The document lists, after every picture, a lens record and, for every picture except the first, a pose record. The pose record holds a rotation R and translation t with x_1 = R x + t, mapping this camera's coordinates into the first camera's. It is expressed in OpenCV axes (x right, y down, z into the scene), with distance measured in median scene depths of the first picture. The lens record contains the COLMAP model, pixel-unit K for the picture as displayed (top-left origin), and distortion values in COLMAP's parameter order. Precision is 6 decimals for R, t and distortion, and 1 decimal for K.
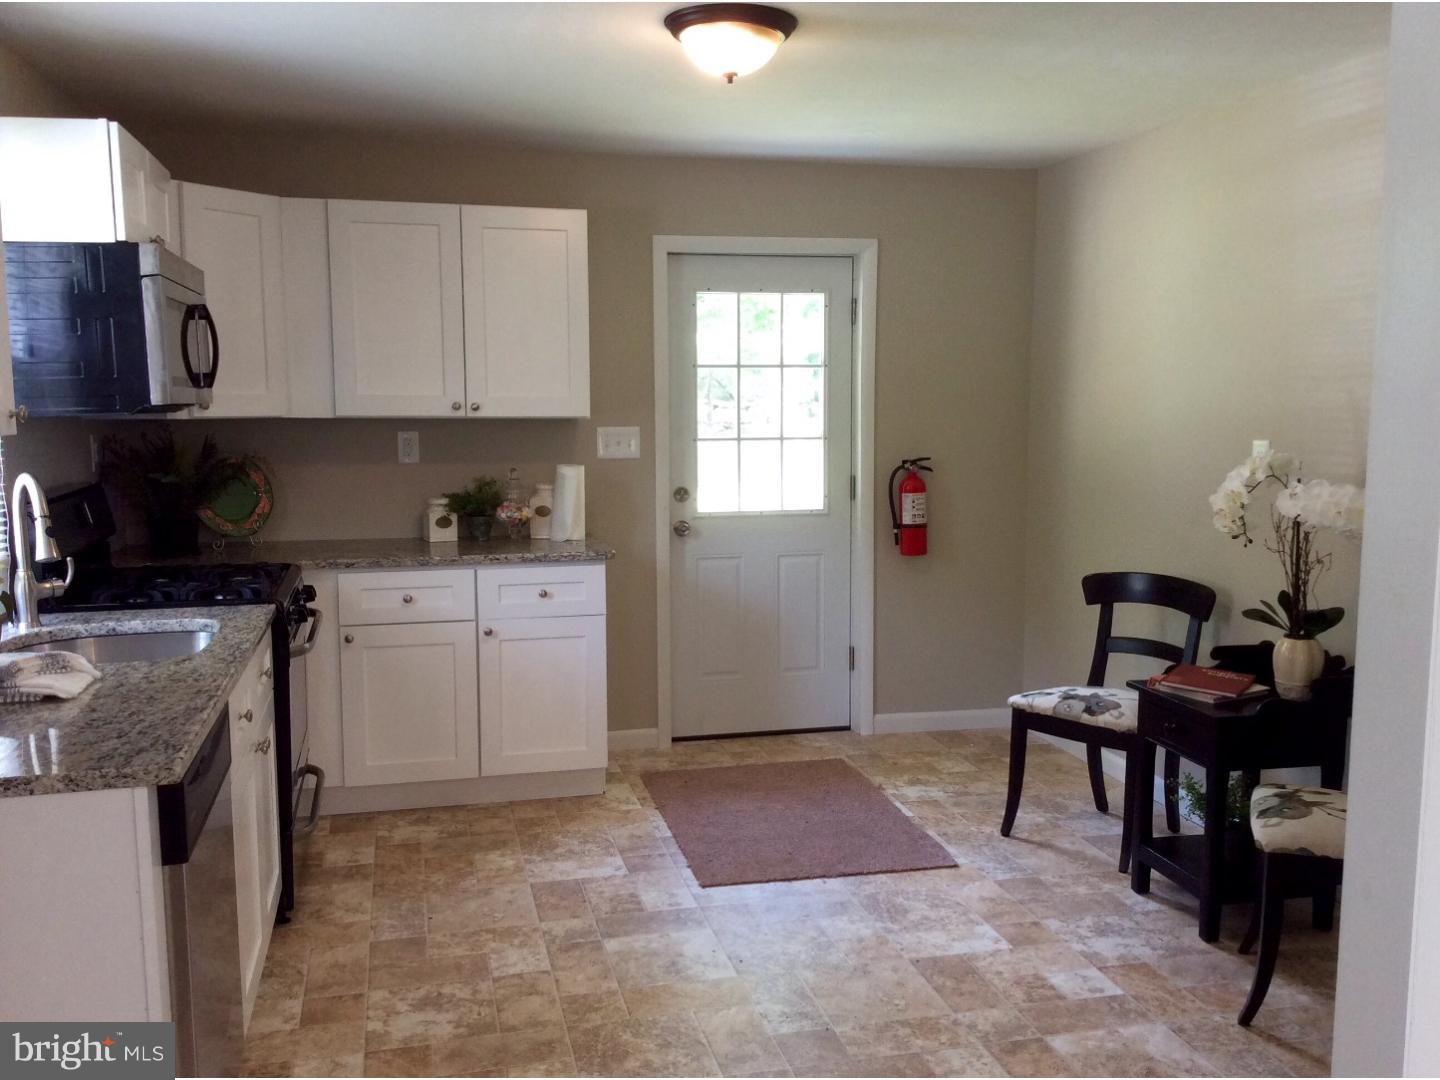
lens RADIAL K [[1308.5, 0, 722.1], [0, 1308.5, 548.4], [0, 0, 1]] dist [0.127161, -0.235472]
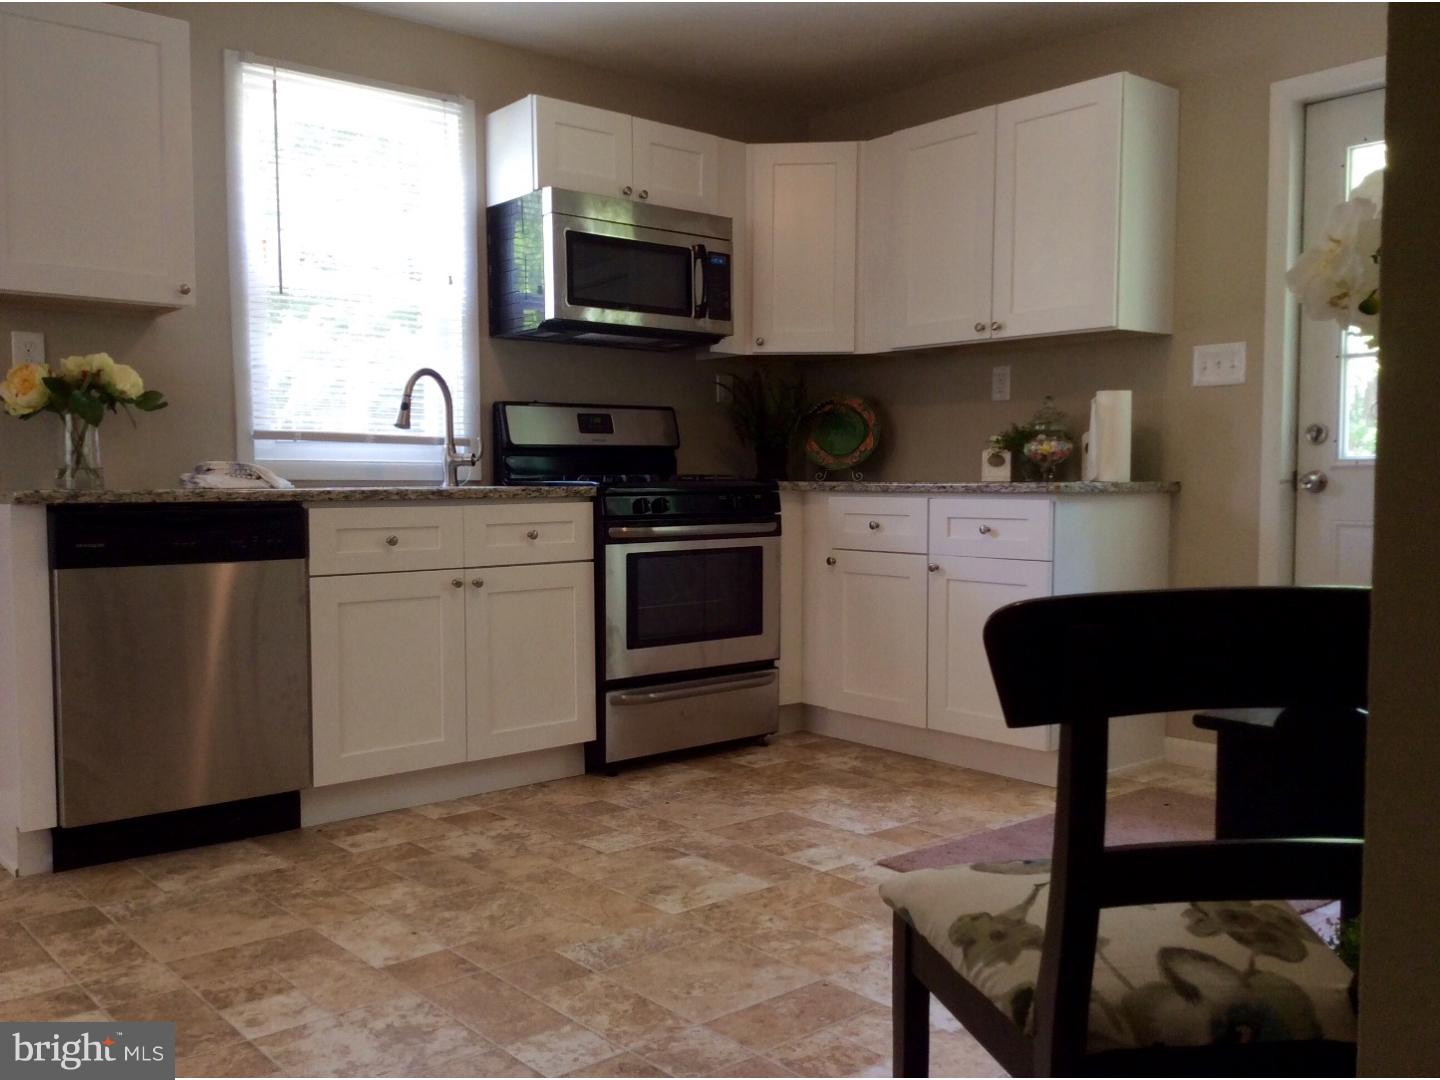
lens RADIAL K [[1308.5, 0, 722.1], [0, 1308.5, 548.4], [0, 0, 1]] dist [0.127161, -0.235472]
pose [[0.444987, 0.051946, -0.894029, 0.620903], [-0.104737, 0.994484, 0.005651, 0.066283], [0.889391, 0.091123, 0.447973, 0.507574]]
